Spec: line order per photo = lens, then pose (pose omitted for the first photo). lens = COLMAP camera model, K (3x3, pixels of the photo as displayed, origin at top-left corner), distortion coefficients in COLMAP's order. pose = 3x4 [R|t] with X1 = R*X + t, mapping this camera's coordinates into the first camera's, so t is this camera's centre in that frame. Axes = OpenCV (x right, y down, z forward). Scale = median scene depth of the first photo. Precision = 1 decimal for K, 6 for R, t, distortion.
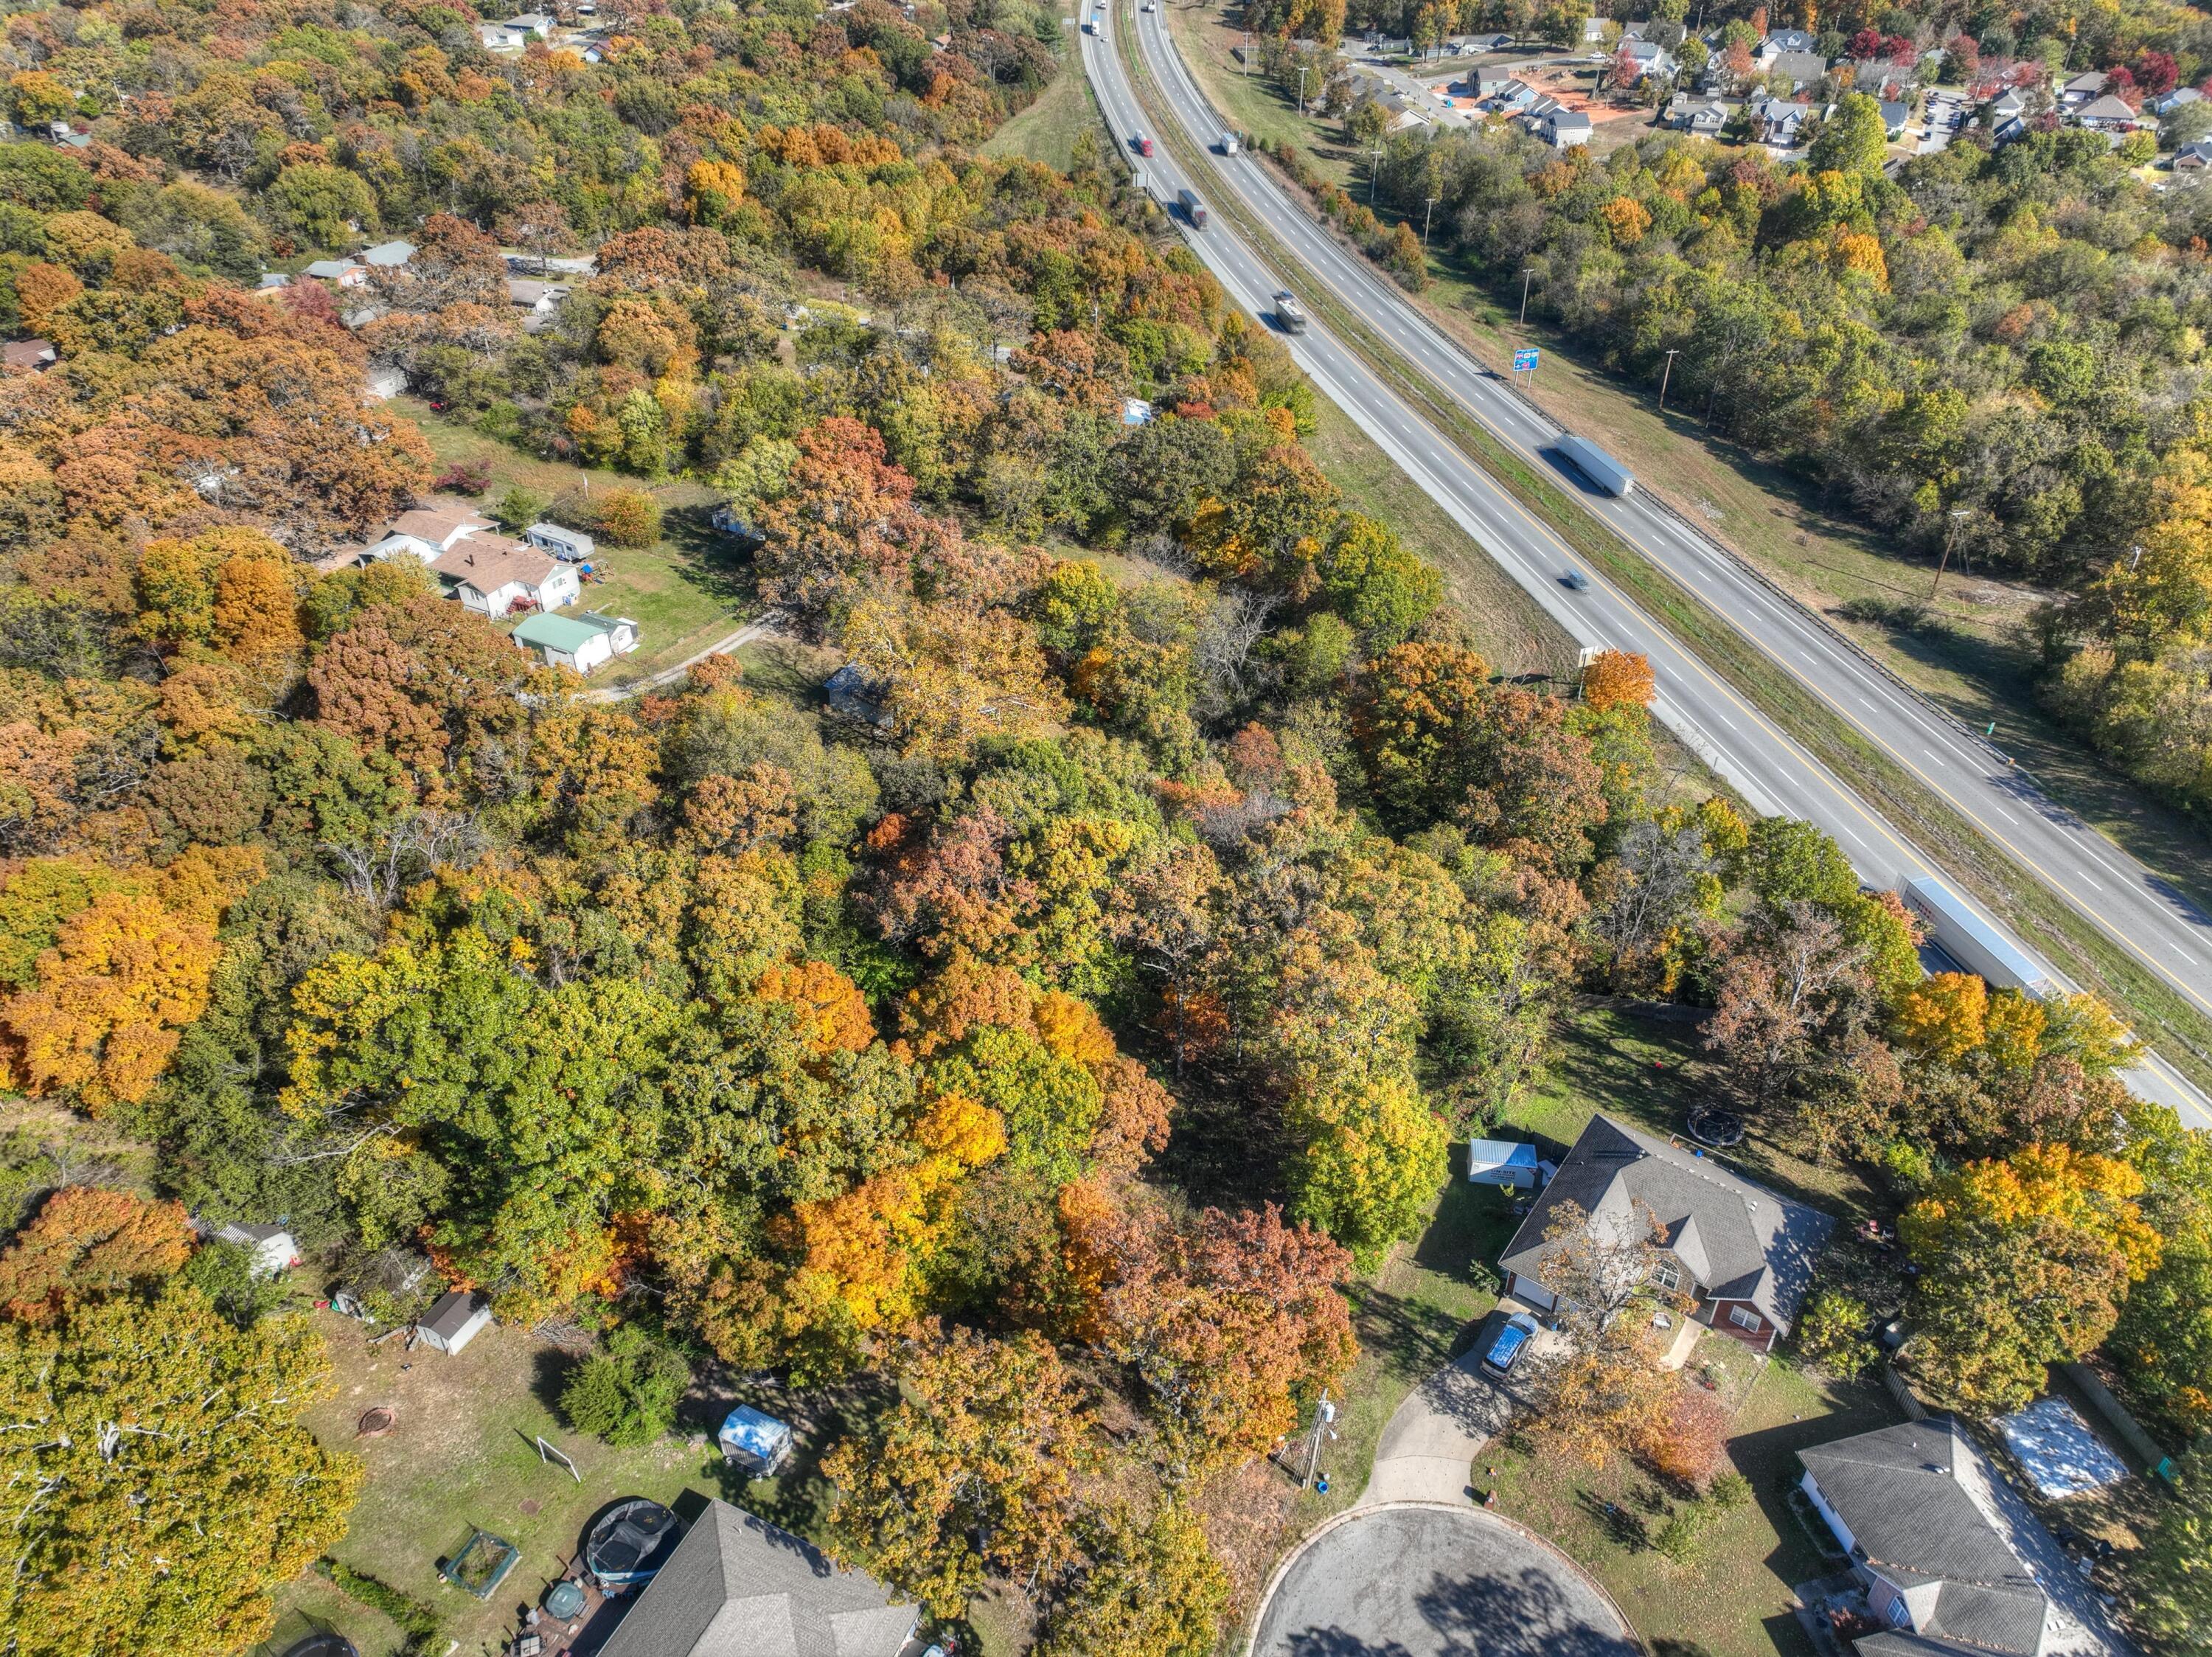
lens RADIAL K [[1543.2, 0, 1106.0], [0, 1543.2, 828.5], [0, 0, 1]] dist [-0.006261, 0.024659]
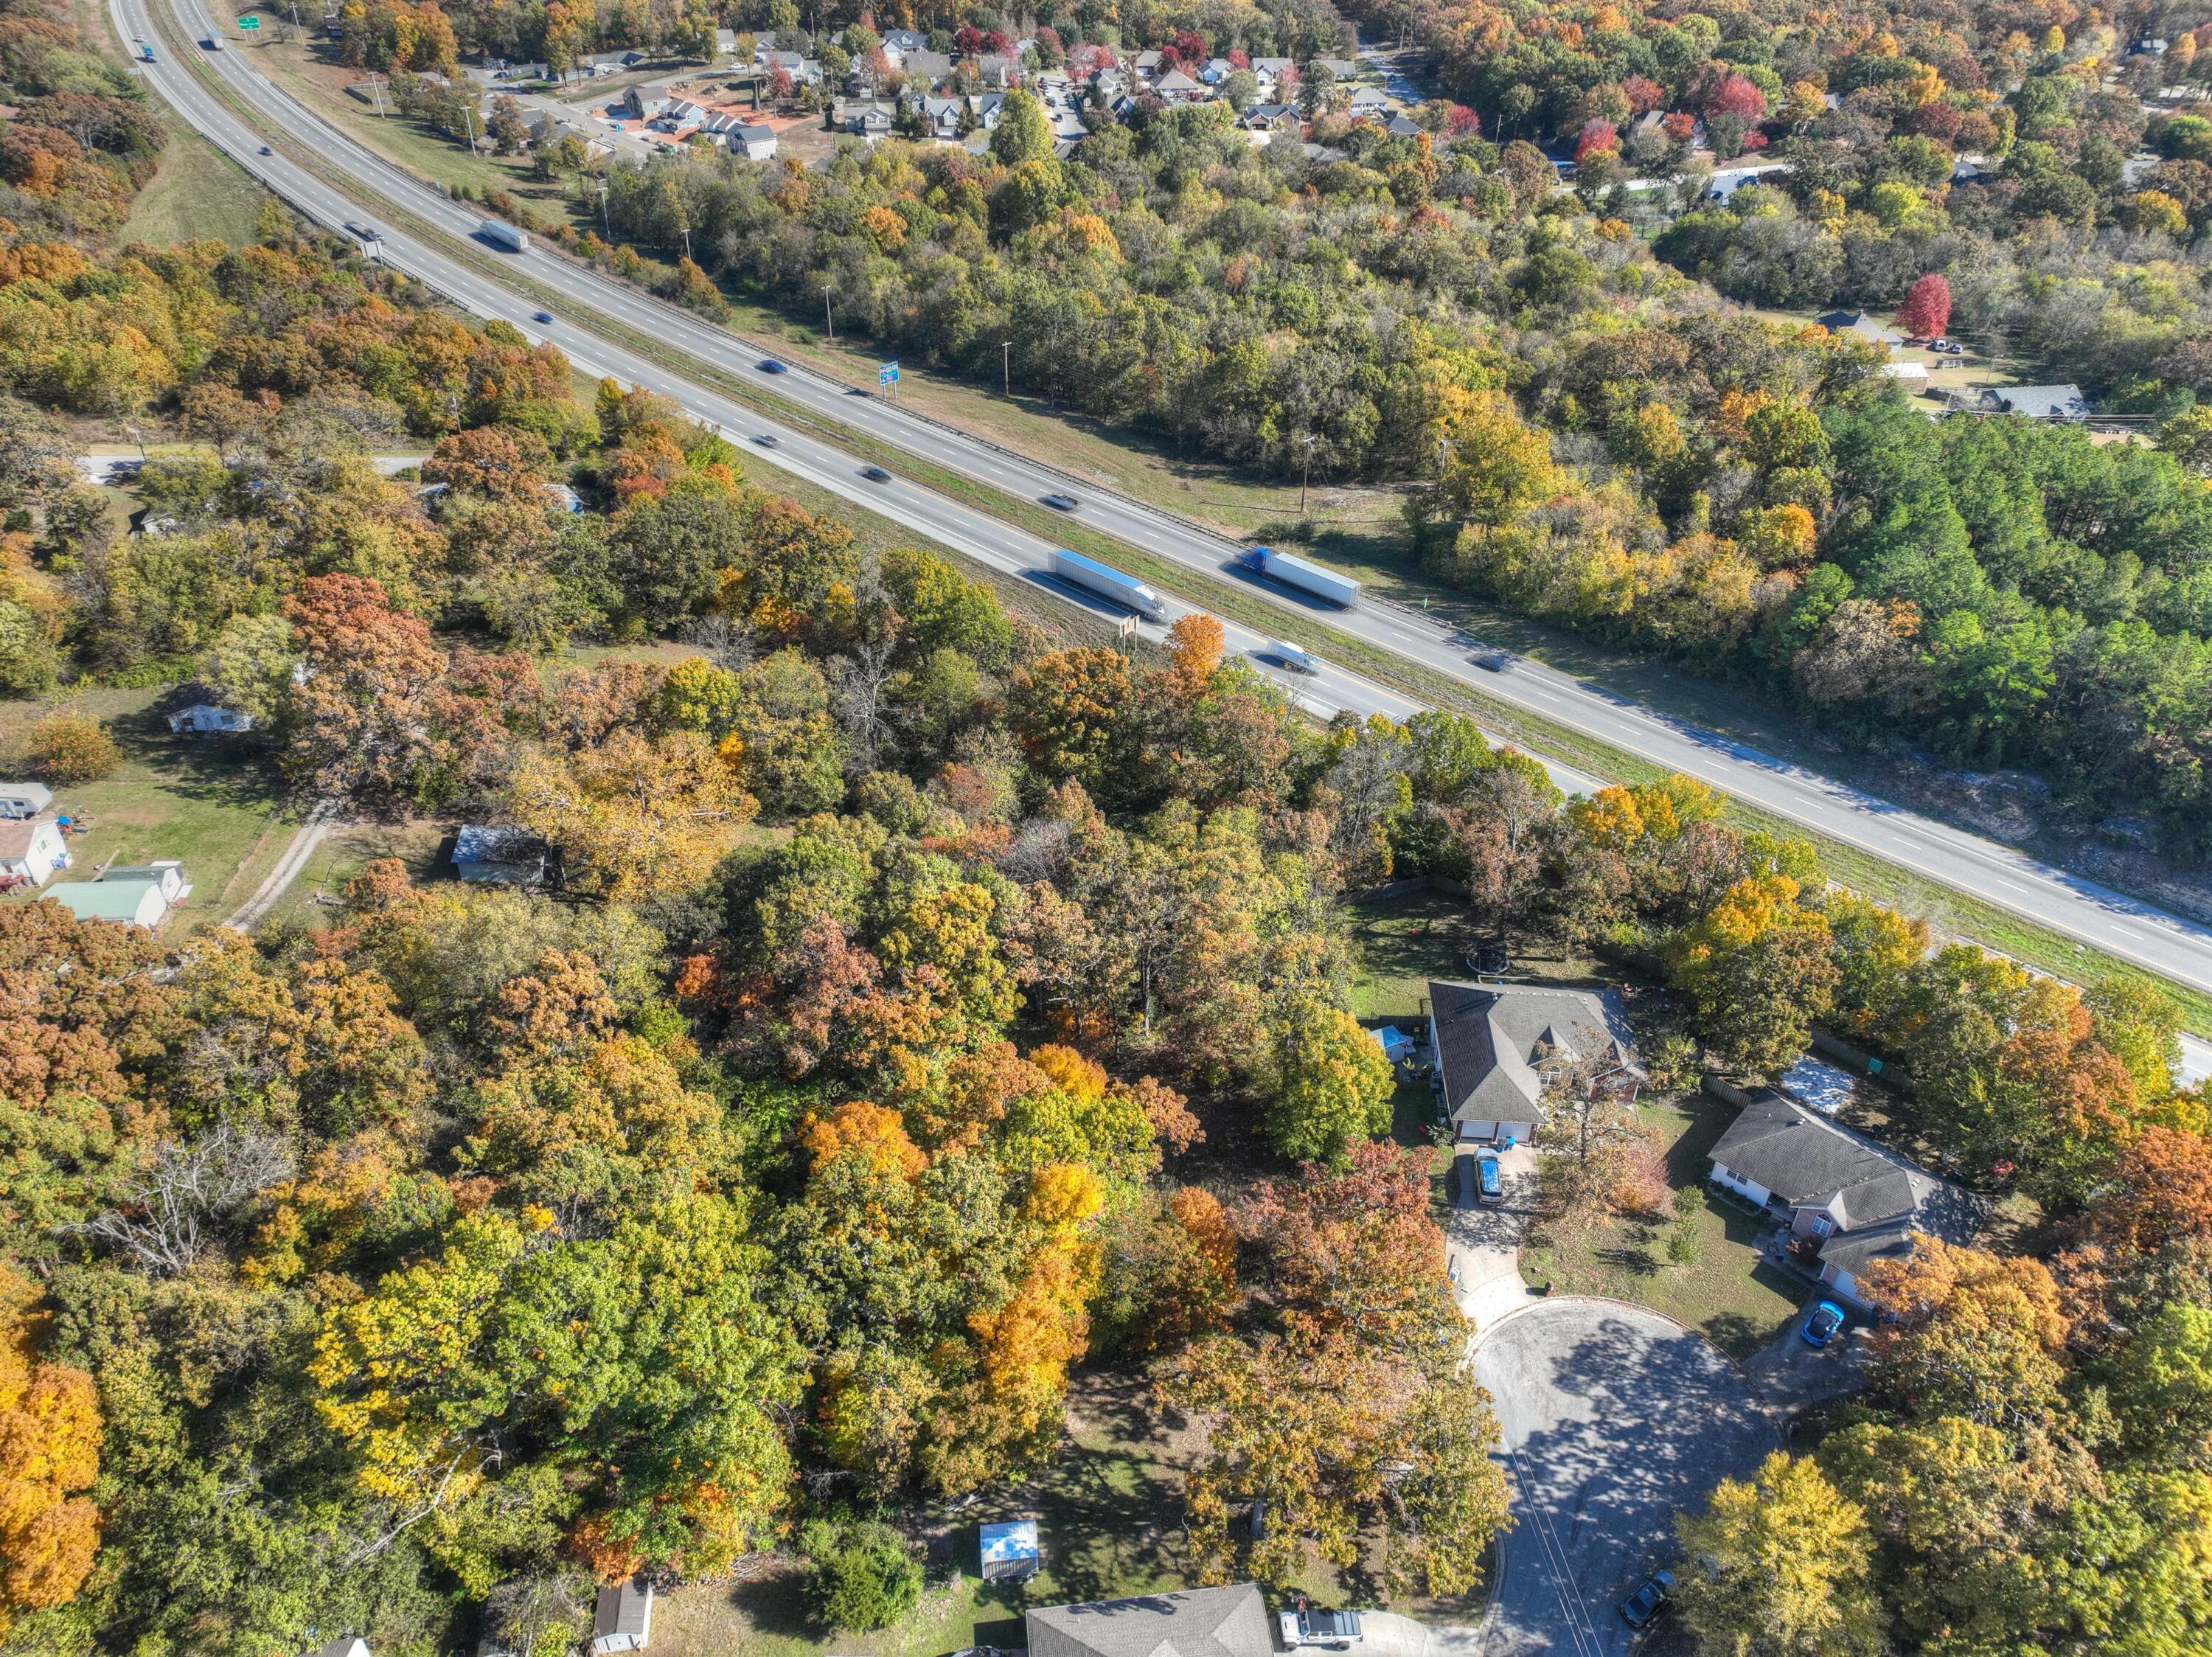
lens RADIAL K [[1543.2, 0, 1106.0], [0, 1543.2, 828.5], [0, 0, 1]] dist [-0.006261, 0.024659]
pose [[0.842648, -0.303516, 0.444772, -0.210756], [0.300811, 0.950433, 0.078677, -0.054437], [-0.446606, 0.067495, 0.892181, 0.005999]]
